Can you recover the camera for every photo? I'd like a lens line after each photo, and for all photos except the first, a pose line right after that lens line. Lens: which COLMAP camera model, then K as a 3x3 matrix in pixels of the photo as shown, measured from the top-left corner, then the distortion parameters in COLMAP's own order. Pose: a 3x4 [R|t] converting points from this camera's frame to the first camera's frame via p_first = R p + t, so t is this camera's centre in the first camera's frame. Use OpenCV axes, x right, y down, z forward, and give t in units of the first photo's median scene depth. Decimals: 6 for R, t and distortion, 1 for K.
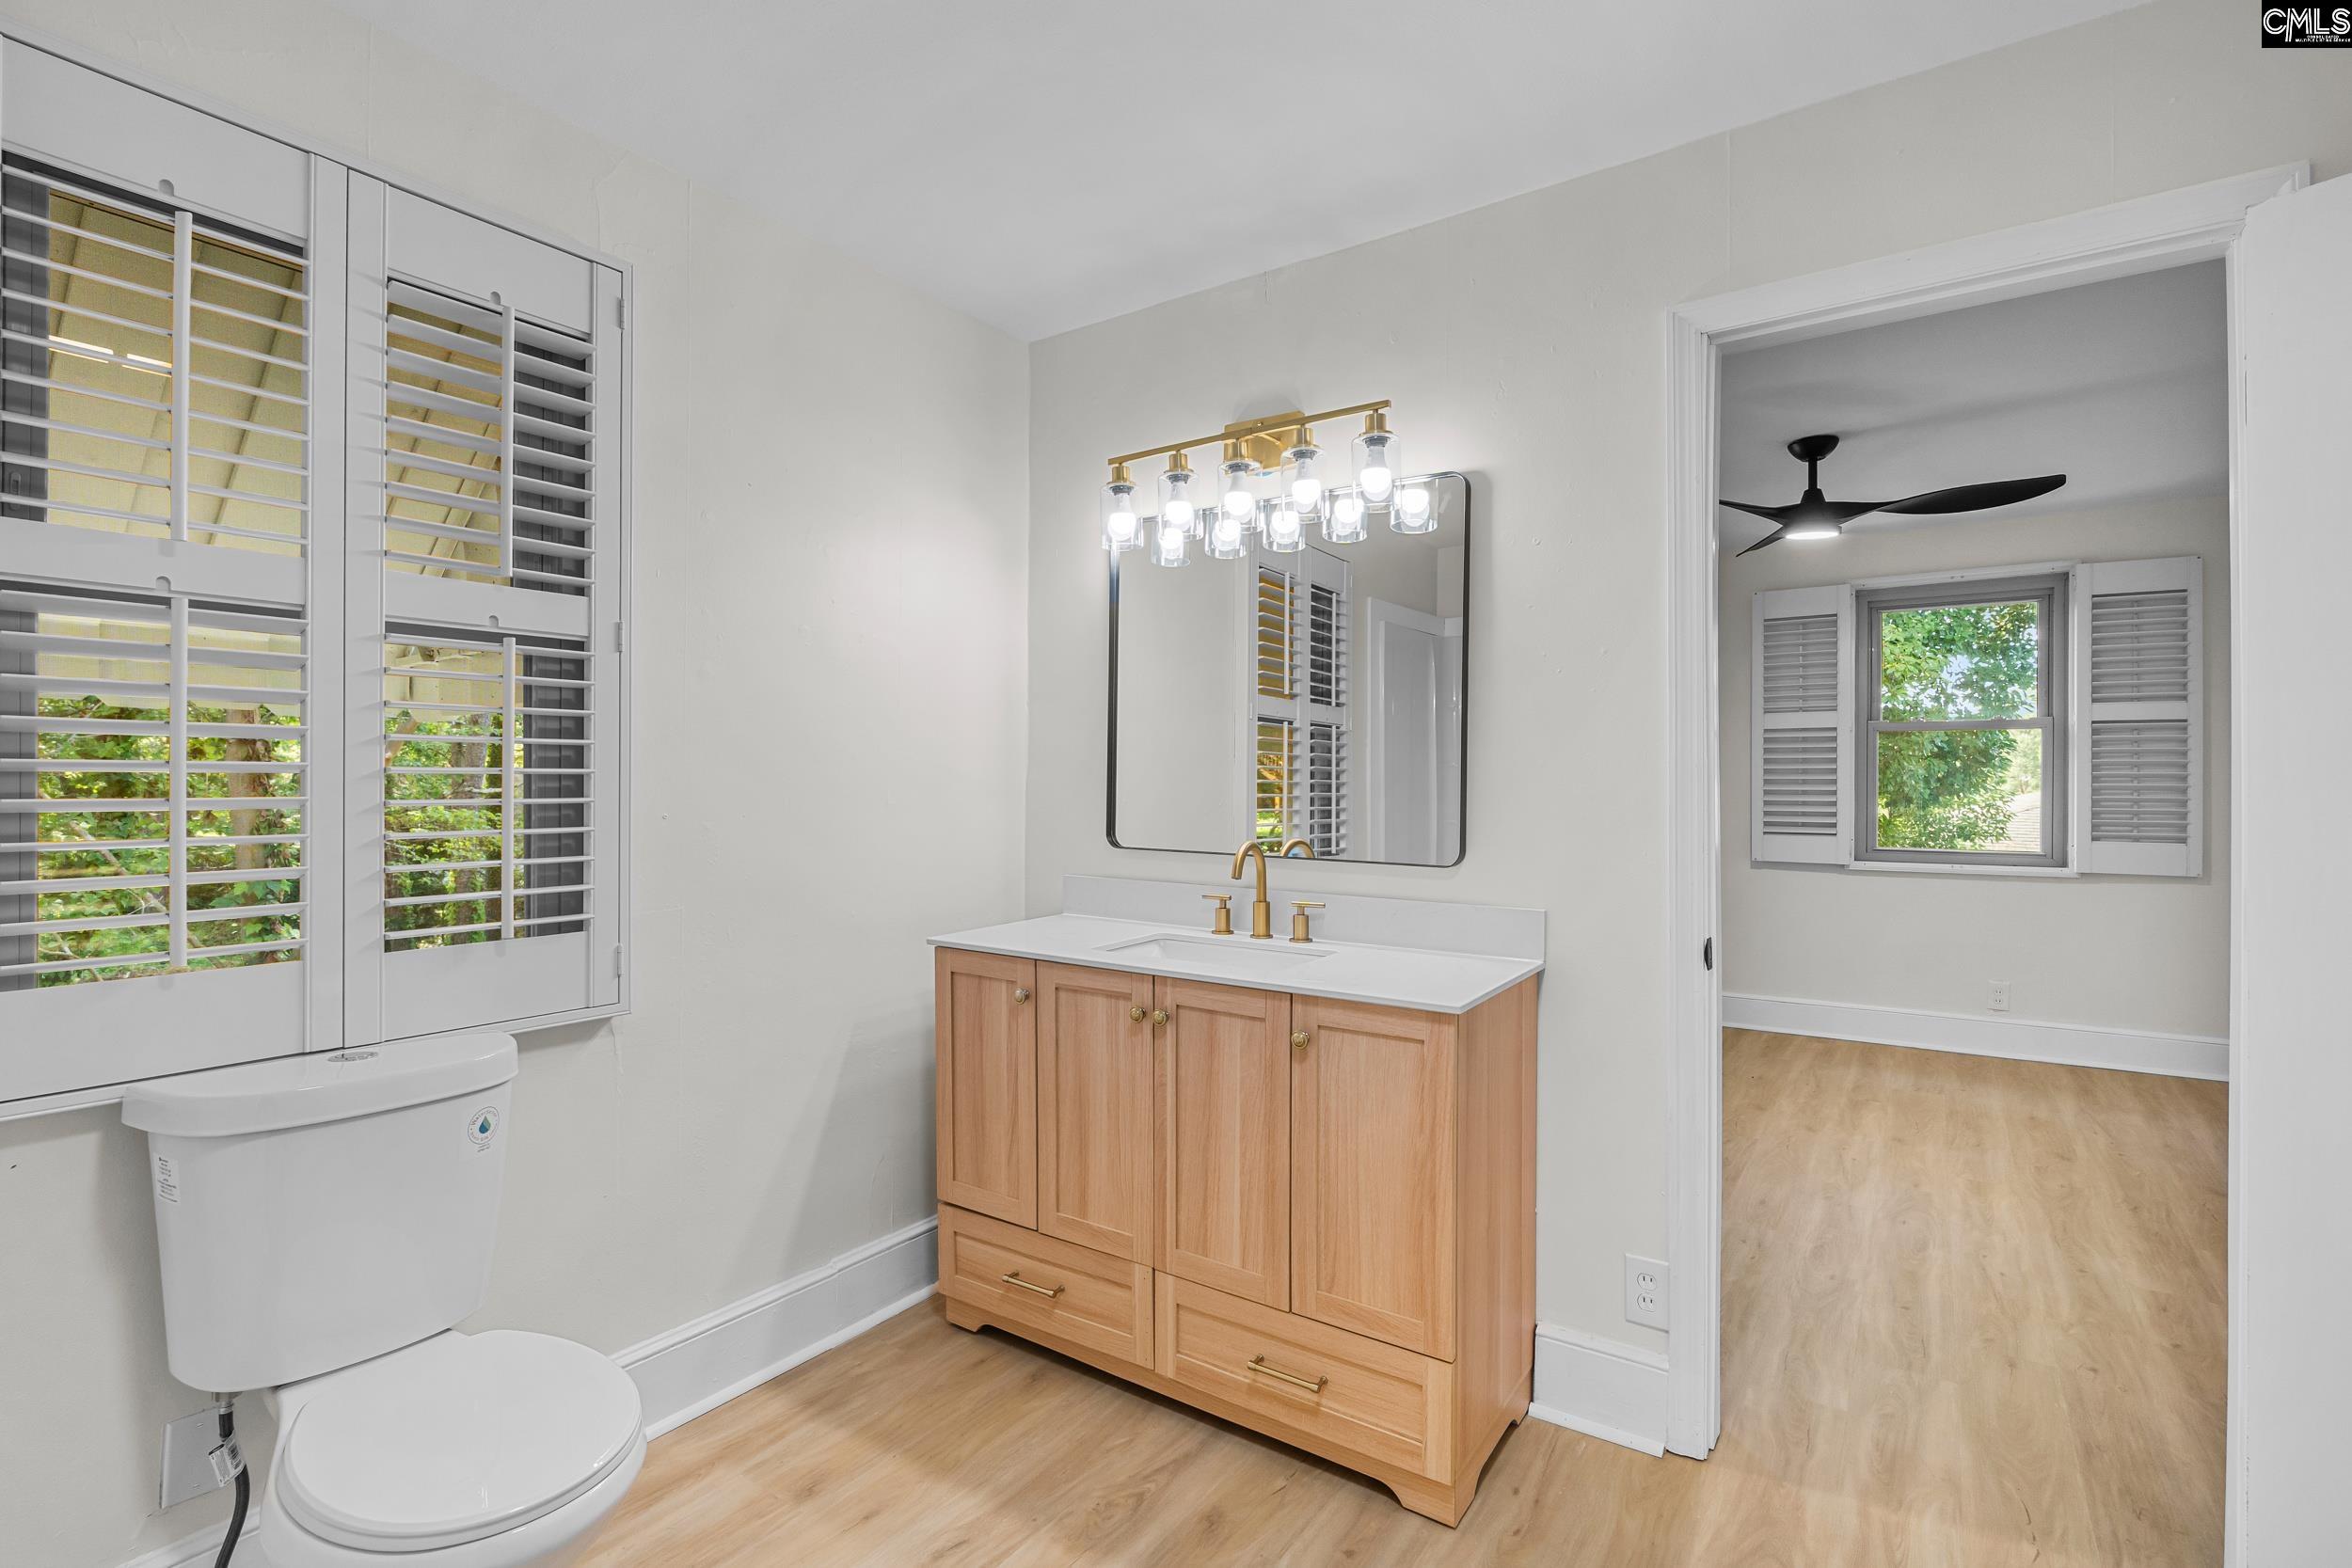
lens RADIAL K [[1098.4, 0, 1178.2], [0, 1098.4, 784.5], [0, 0, 1]] dist [-0.006824, 0.000058]
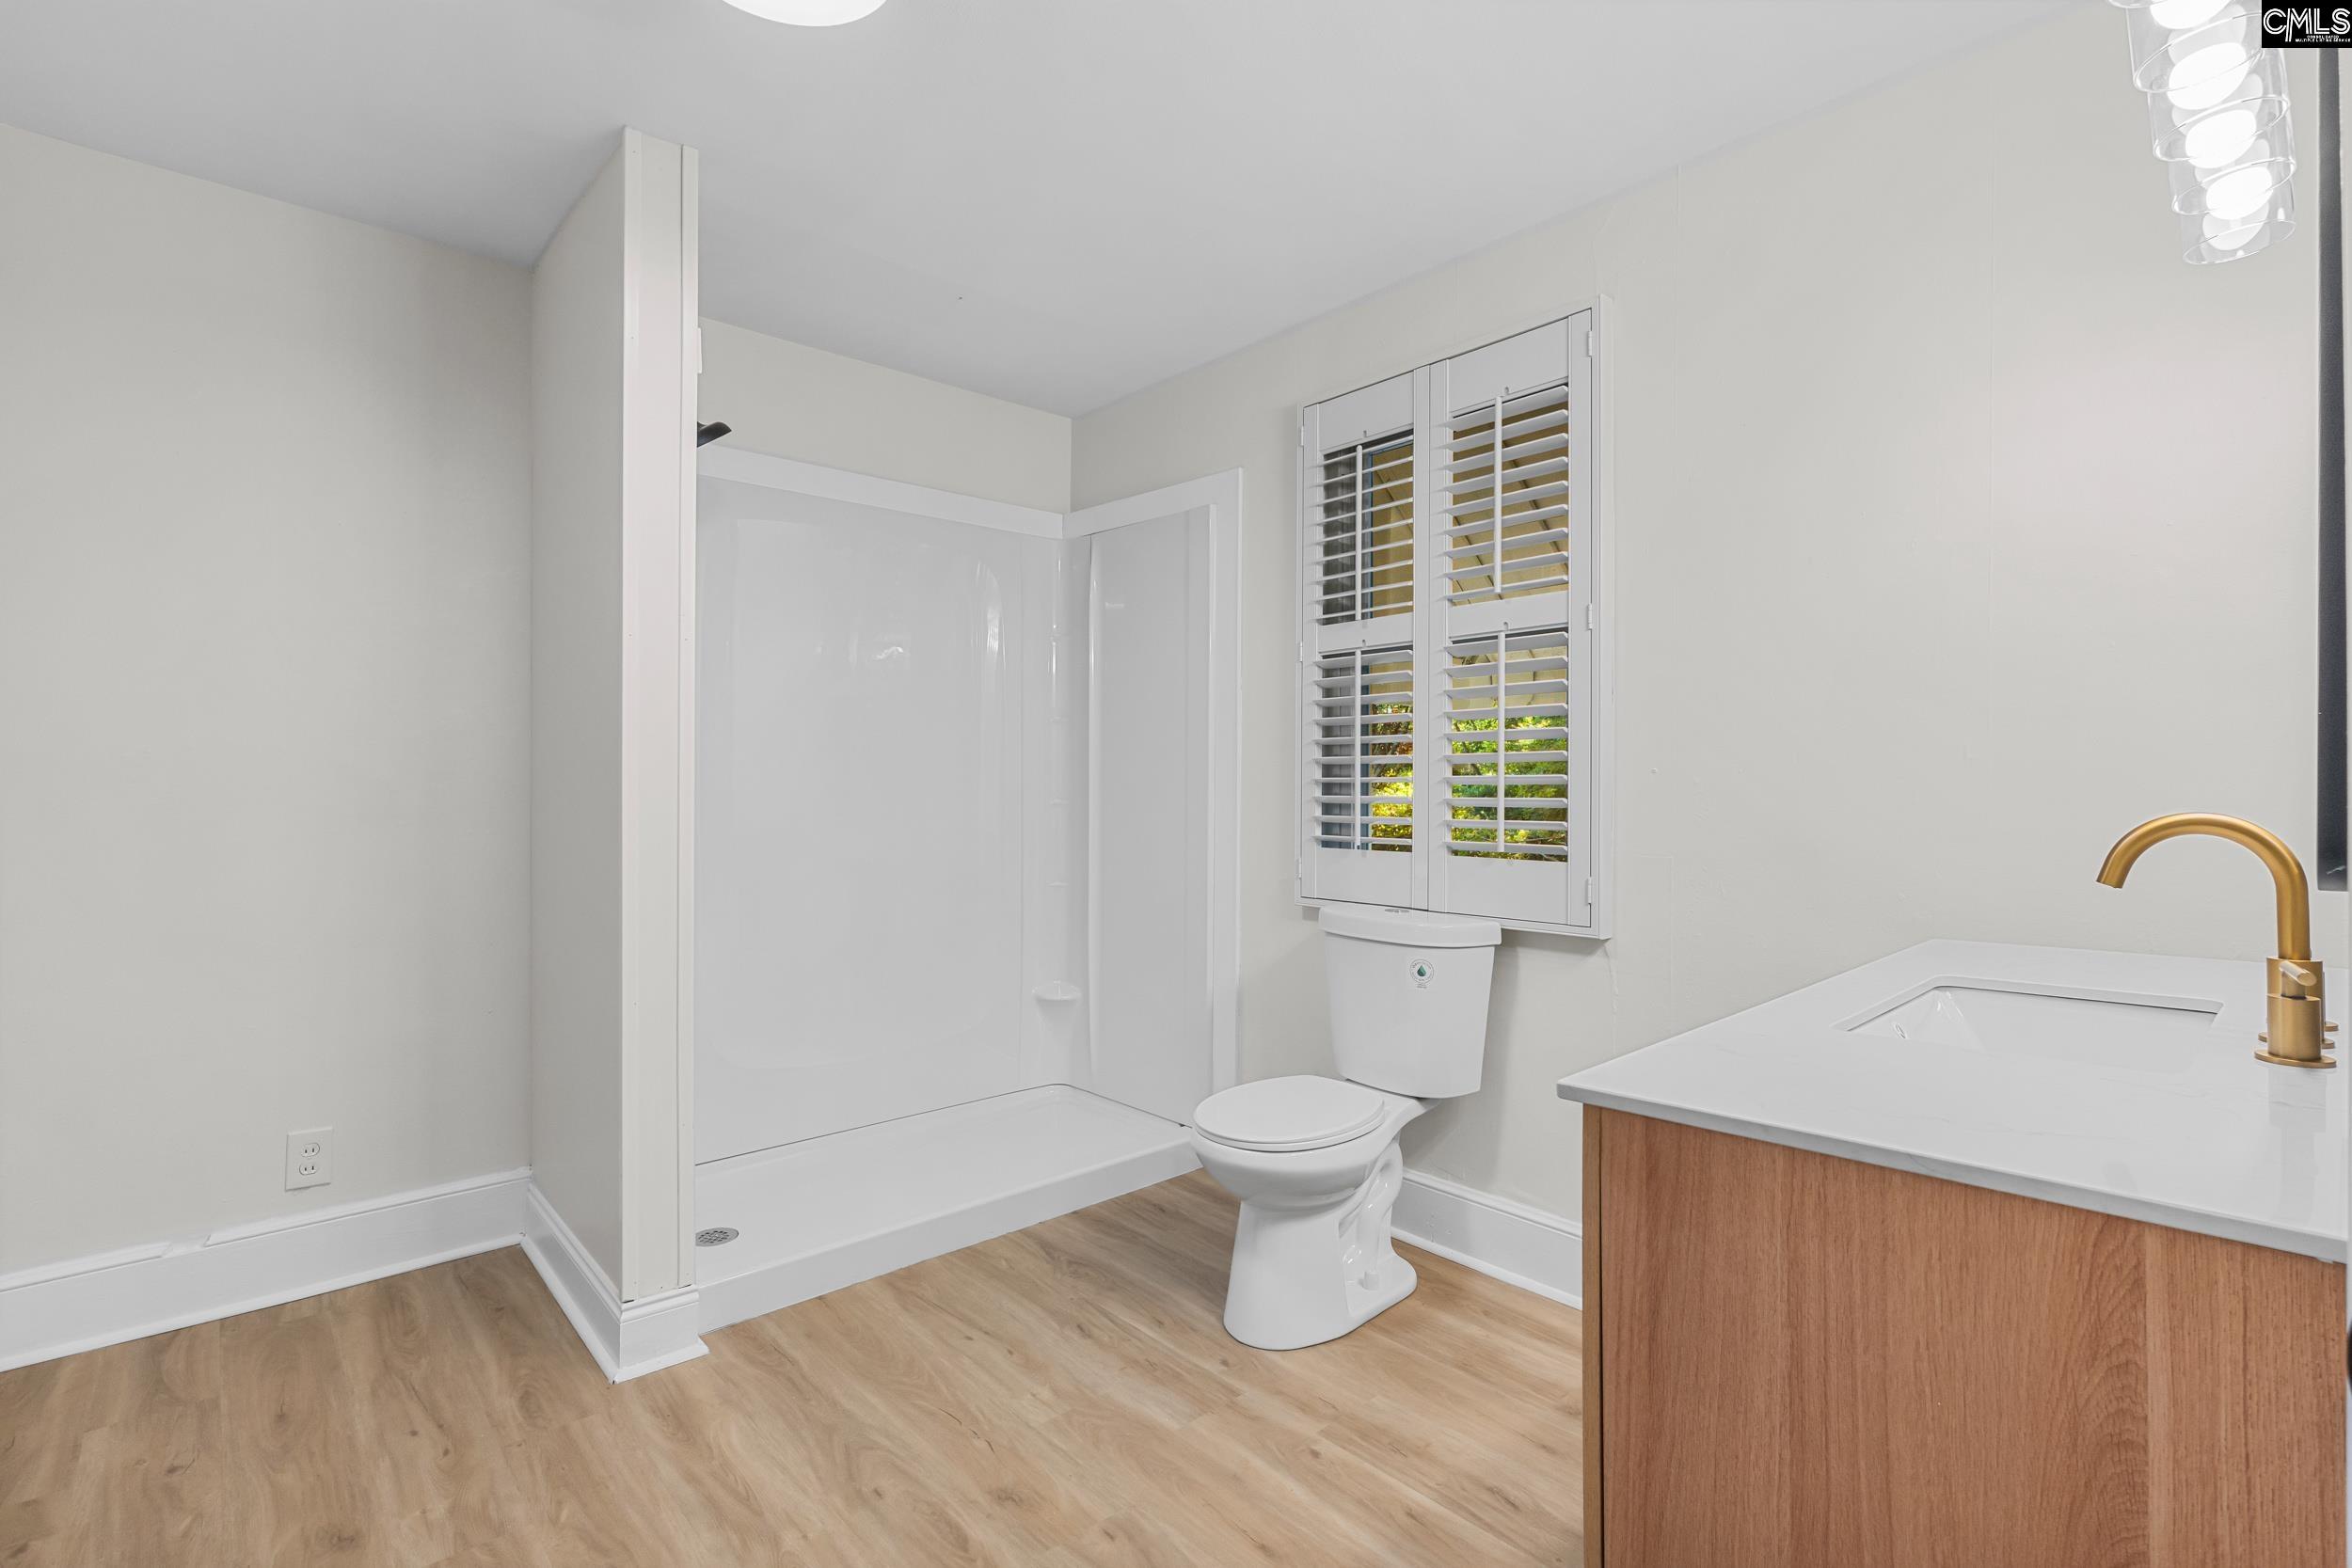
lens RADIAL K [[1098.4, 0, 1181.2], [0, 1098.4, 774.7], [0, 0, 1]] dist [-0.006824, 0.000058]
pose [[-0.245174, -0.004005, -0.969471, 0.804109], [0.000758, 0.999990, -0.004323, 0.042552], [0.969479, -0.001795, -0.245168, 0.929120]]
